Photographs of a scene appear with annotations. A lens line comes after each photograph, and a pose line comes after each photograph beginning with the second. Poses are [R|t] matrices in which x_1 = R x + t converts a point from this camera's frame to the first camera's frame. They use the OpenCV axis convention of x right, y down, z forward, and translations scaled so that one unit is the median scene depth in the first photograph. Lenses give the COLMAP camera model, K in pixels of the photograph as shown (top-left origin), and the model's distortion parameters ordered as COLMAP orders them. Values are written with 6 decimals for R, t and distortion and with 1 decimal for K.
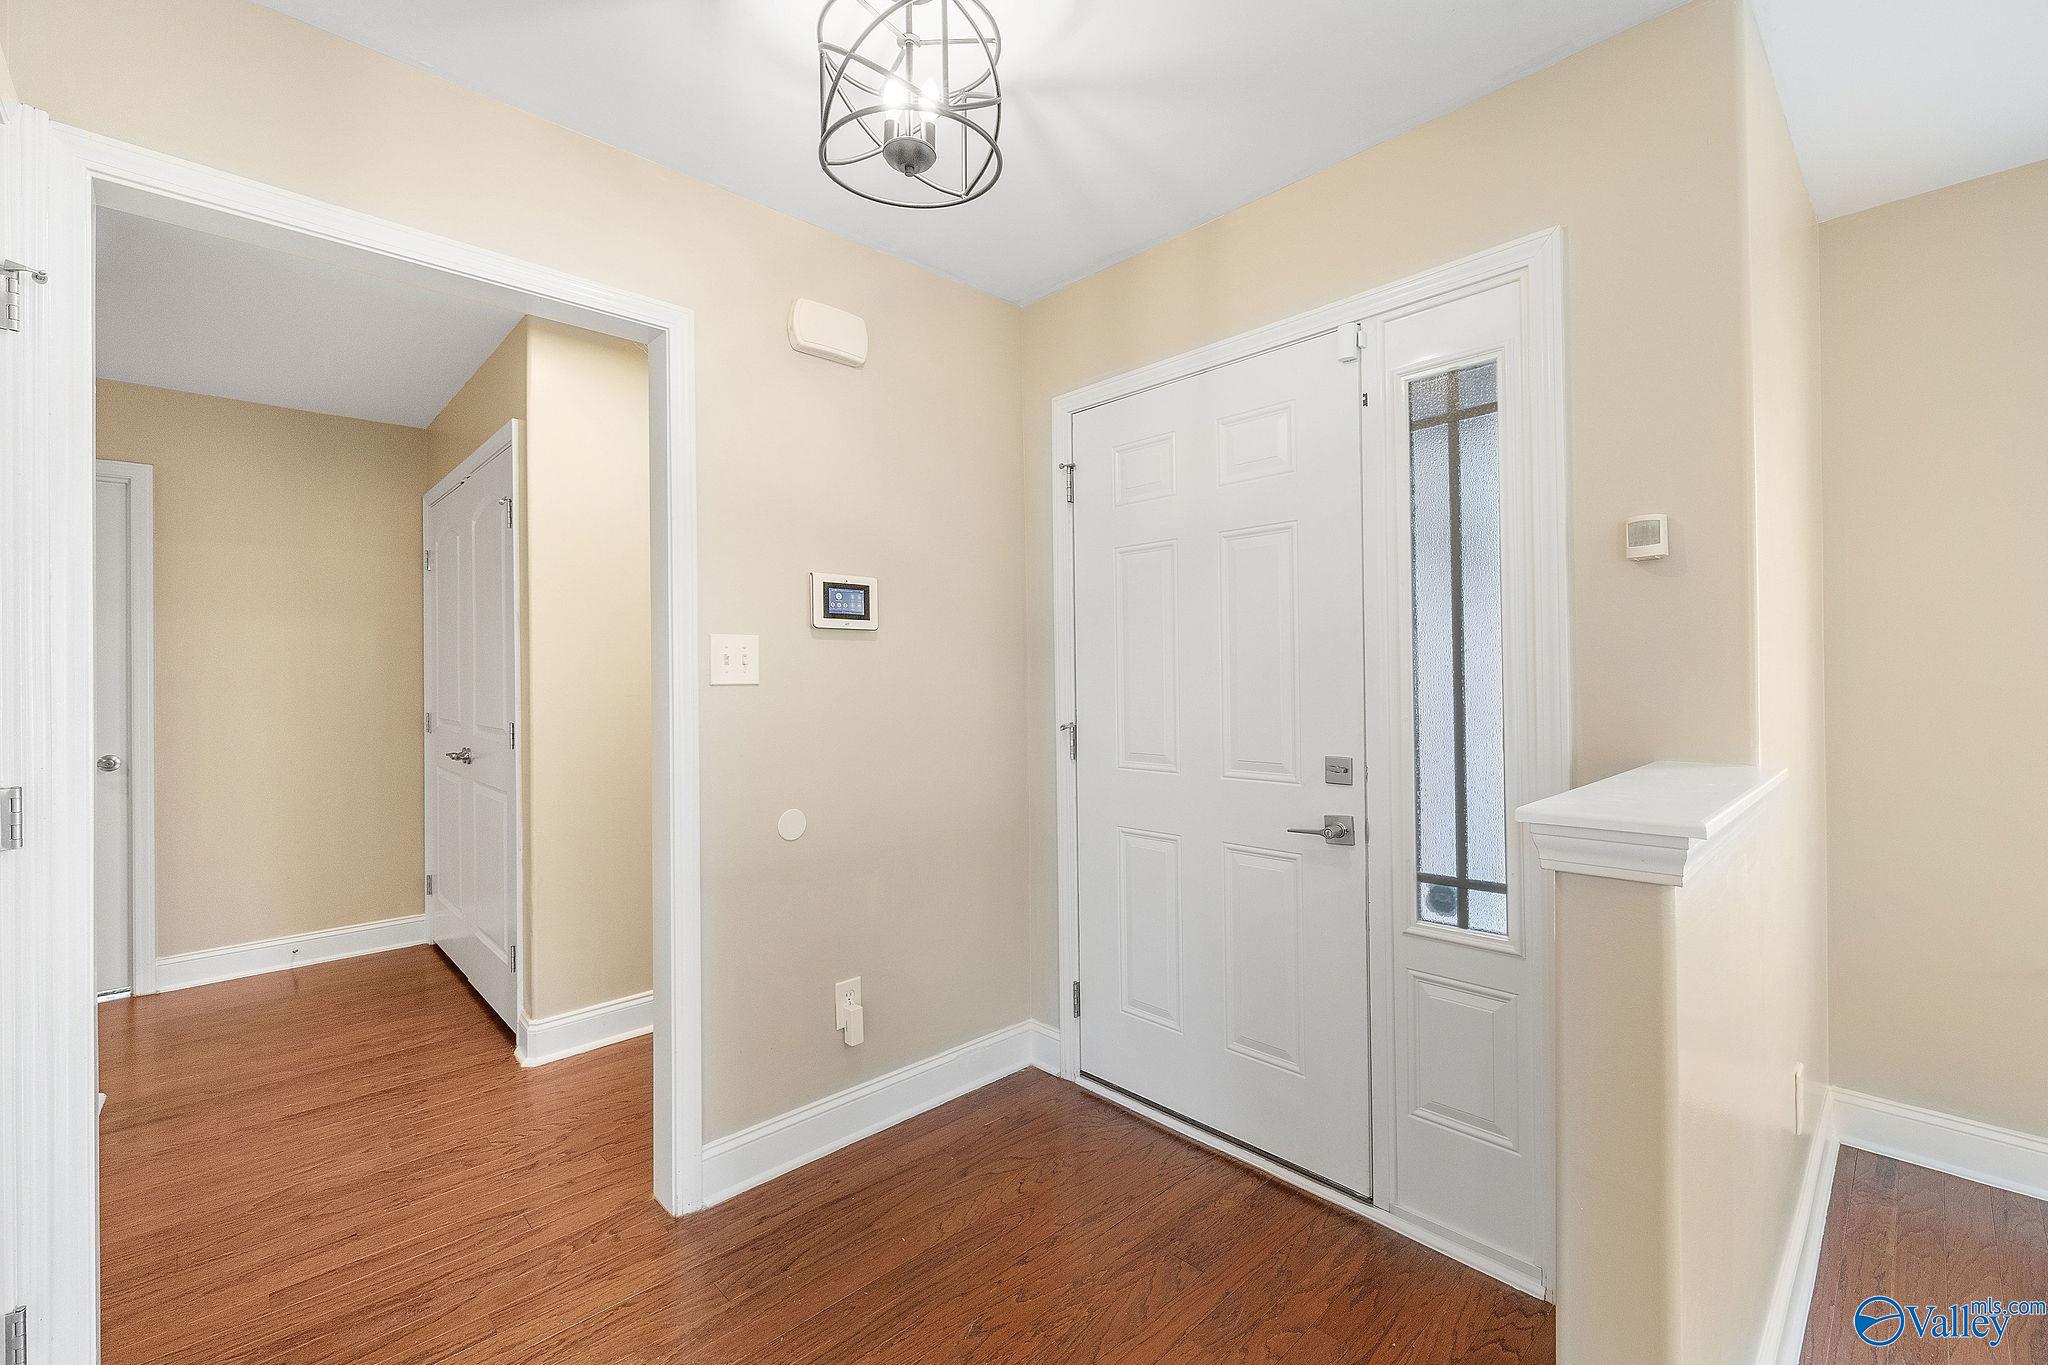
lens RADIAL K [[862.2, 0, 1025.2], [0, 862.2, 666.4], [0, 0, 1]] dist [-0.000291, 0.000349]
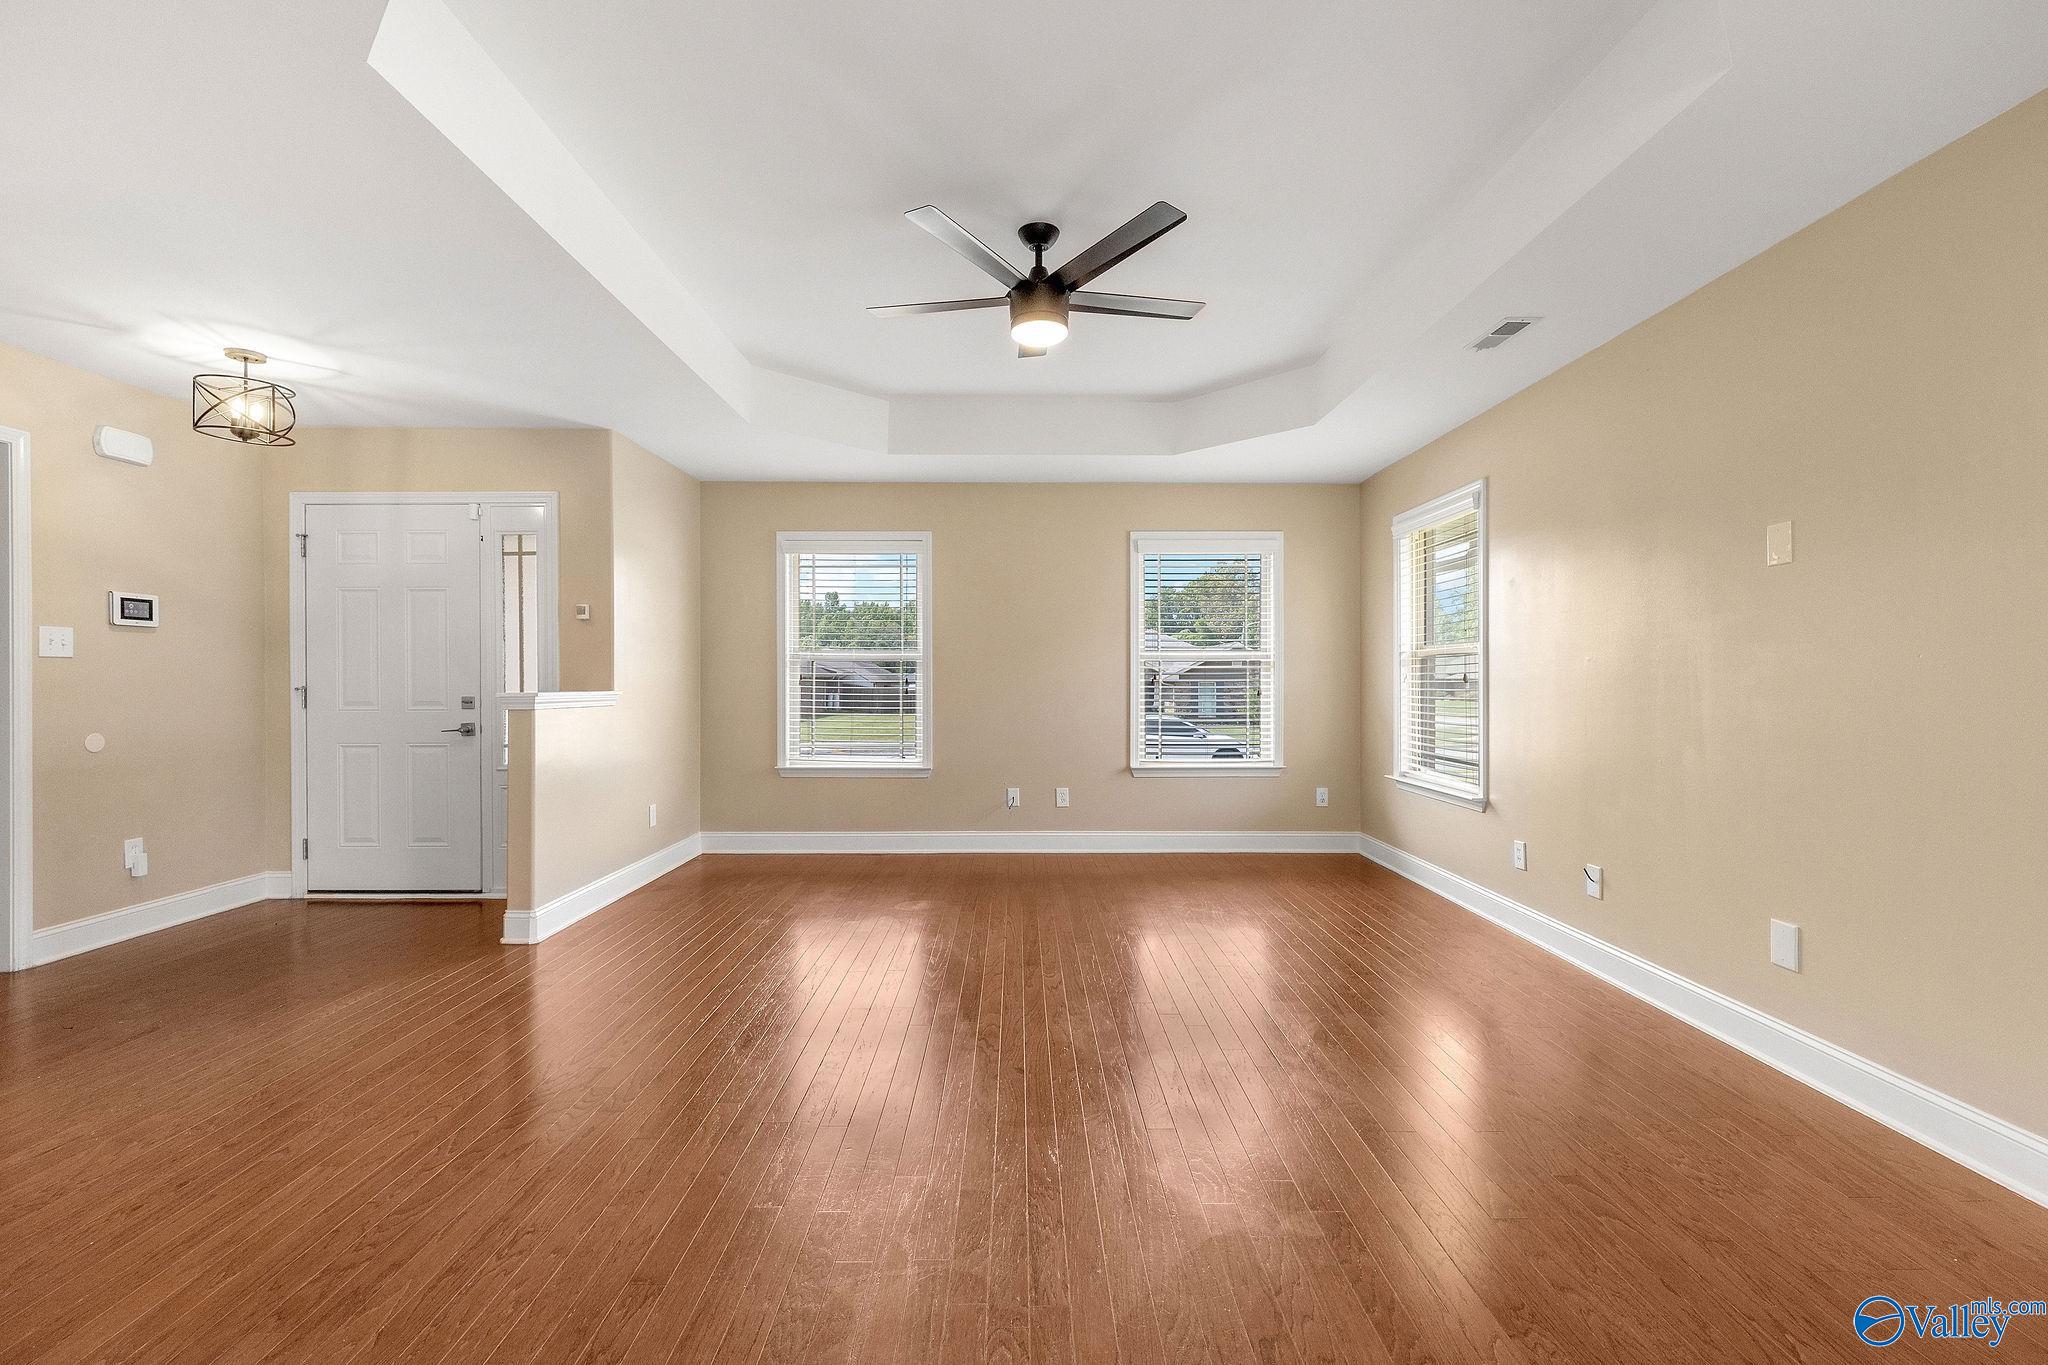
lens RADIAL K [[877.3, 0, 1024.0], [0, 877.3, 682.5], [0, 0, 1]] dist [-0.000937, 0.000038]
pose [[0.689071, 0.005765, 0.724671, -0.252334], [-0.014346, 0.999881, 0.005687, 0.031348], [-0.724552, -0.014315, 0.689072, -1.402787]]
